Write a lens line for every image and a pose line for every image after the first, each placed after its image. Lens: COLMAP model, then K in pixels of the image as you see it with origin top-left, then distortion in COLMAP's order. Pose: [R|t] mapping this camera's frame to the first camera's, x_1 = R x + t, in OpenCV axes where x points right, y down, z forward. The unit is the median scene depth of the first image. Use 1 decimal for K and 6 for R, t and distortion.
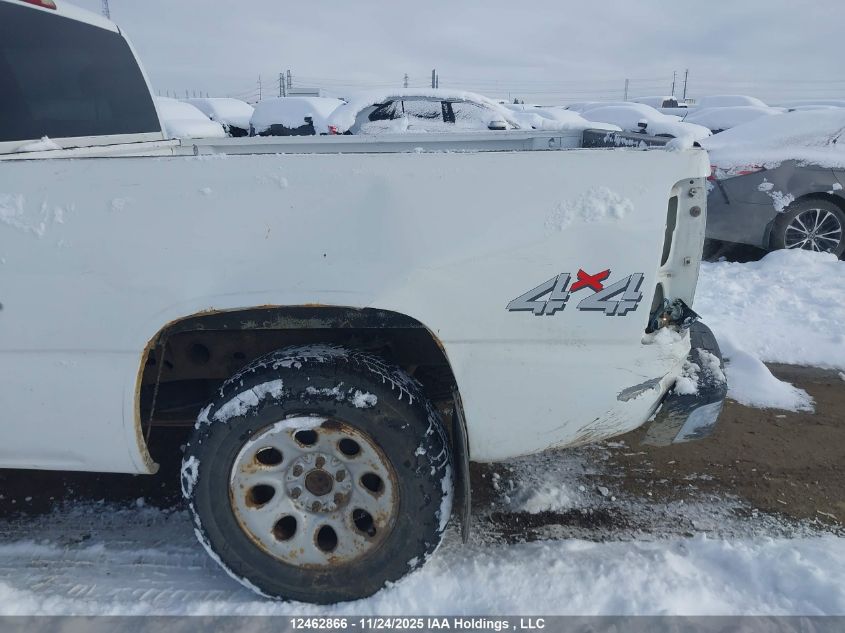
lens RADIAL K [[635.5, 0, 423.8], [0, 635.5, 321.4], [0, 0, 1]] dist [0.088487, -0.143622]
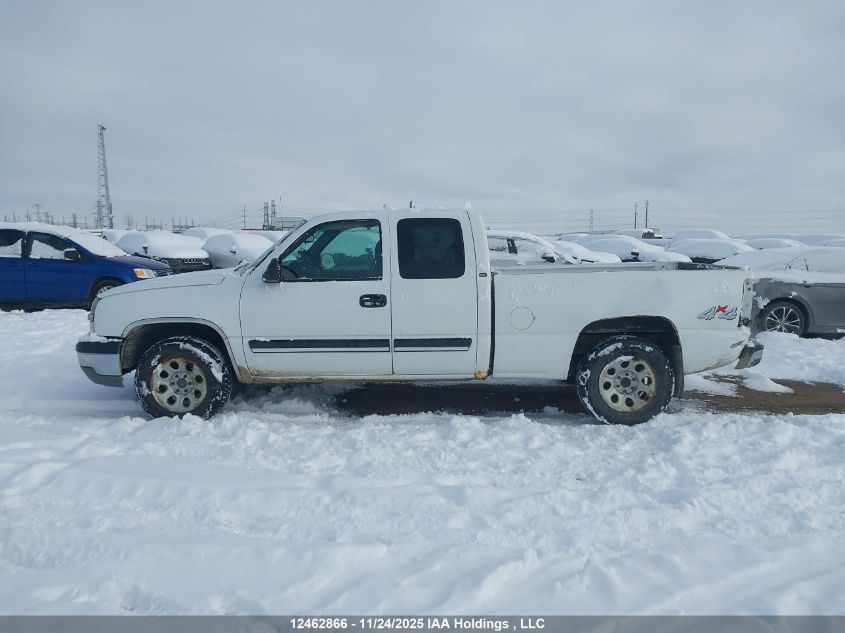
lens RADIAL K [[635.5, 0, 423.8], [0, 635.5, 321.4], [0, 0, 1]] dist [0.088487, -0.143622]
pose [[0.999344, 0.000447, 0.036223, -1.176929], [0.006298, 0.982557, -0.185856, 0.511647], [-0.035674, 0.185962, 0.981909, -1.851772]]
